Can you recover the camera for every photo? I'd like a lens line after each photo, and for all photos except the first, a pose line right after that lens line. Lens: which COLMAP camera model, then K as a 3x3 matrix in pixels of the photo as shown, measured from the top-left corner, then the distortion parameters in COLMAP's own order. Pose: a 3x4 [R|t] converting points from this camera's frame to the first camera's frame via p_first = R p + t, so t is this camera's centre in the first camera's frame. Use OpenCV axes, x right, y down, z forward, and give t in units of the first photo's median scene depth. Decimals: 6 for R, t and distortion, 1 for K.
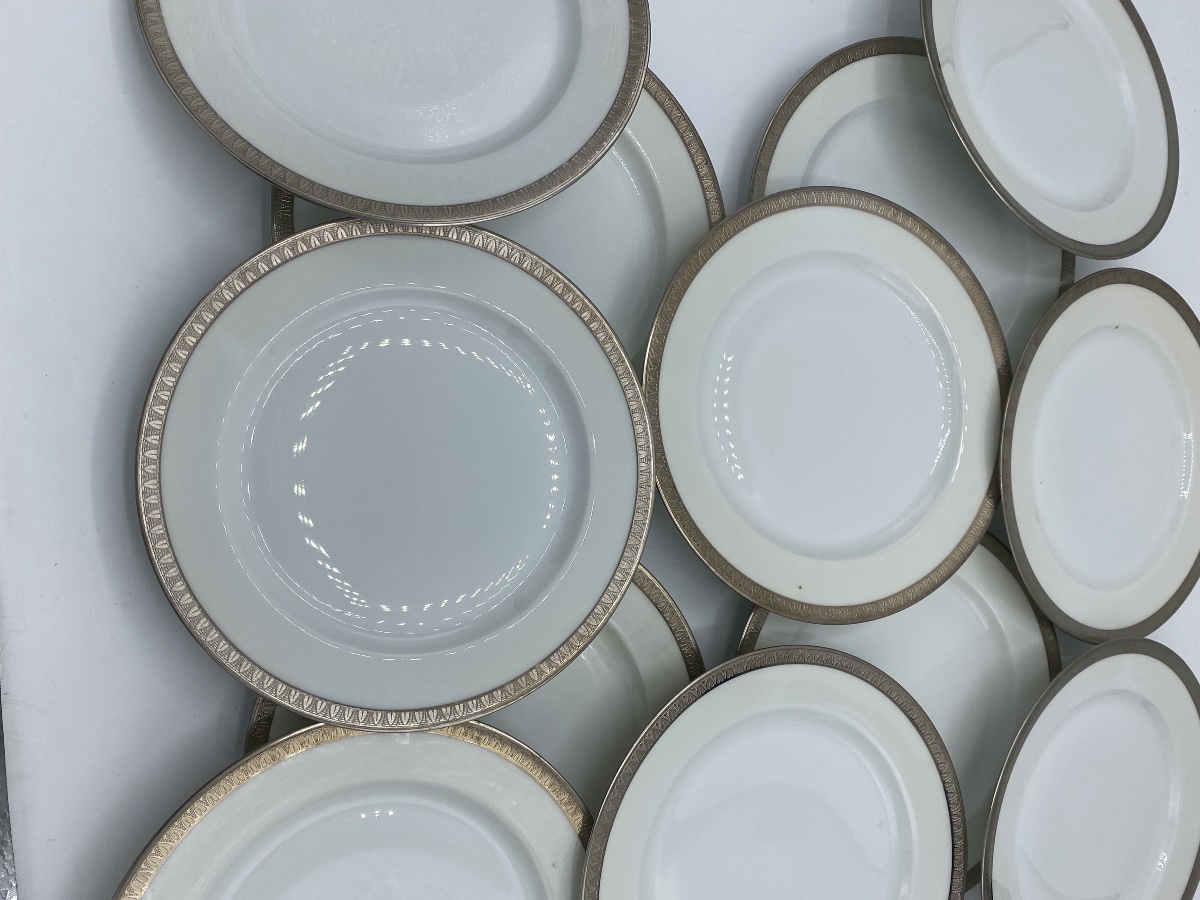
lens RADIAL K [[976.9, 0, 600.0], [0, 976.9, 450.0], [0, 0, 1]] dist [0.004793, 0.010177]
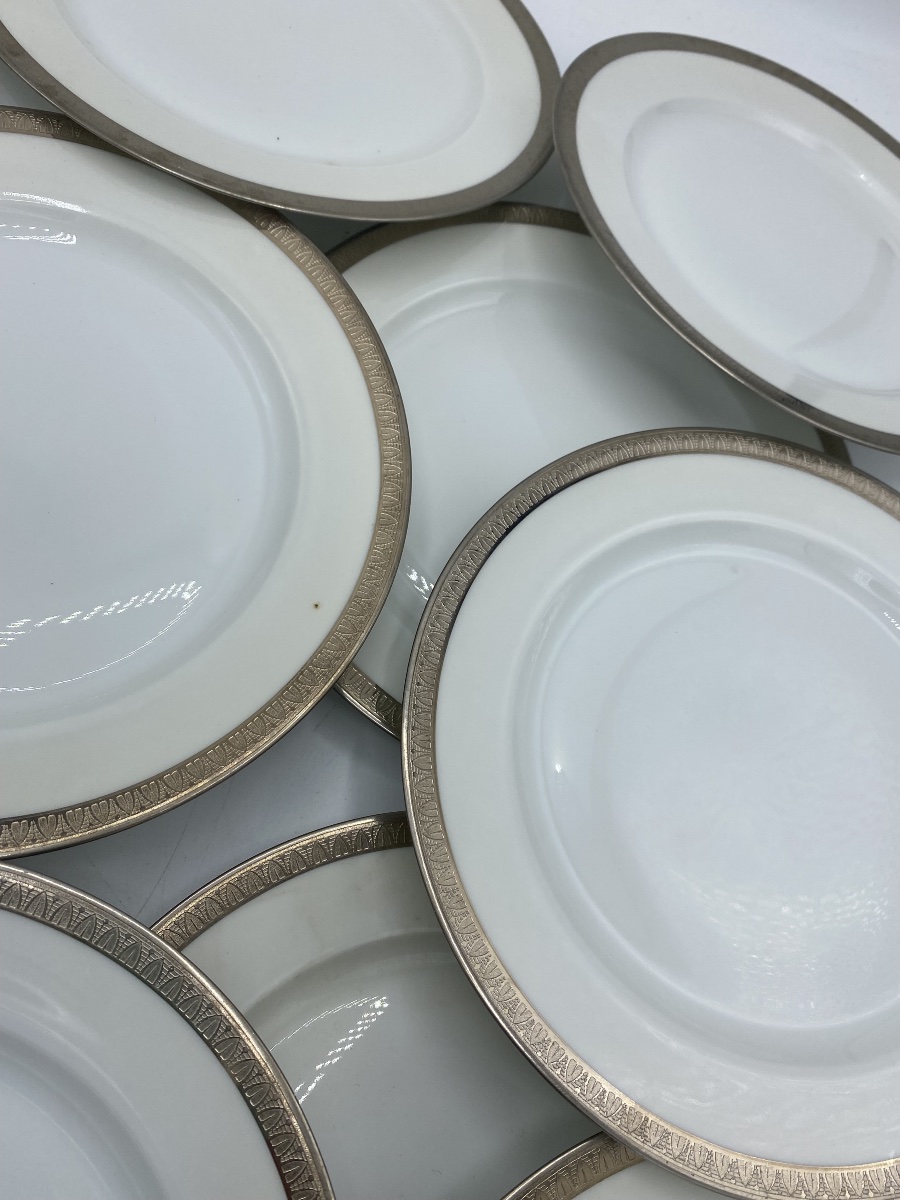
lens RADIAL K [[1043.8, 0, 450.0], [0, 1043.8, 600.0], [0, 0, 1]] dist [0.001341, 0.001648]
pose [[0.258885, -0.962819, 0.077193, 0.172224], [0.943962, 0.269133, 0.191056, 0.093655], [-0.204728, 0.023406, 0.978539, 0.395270]]
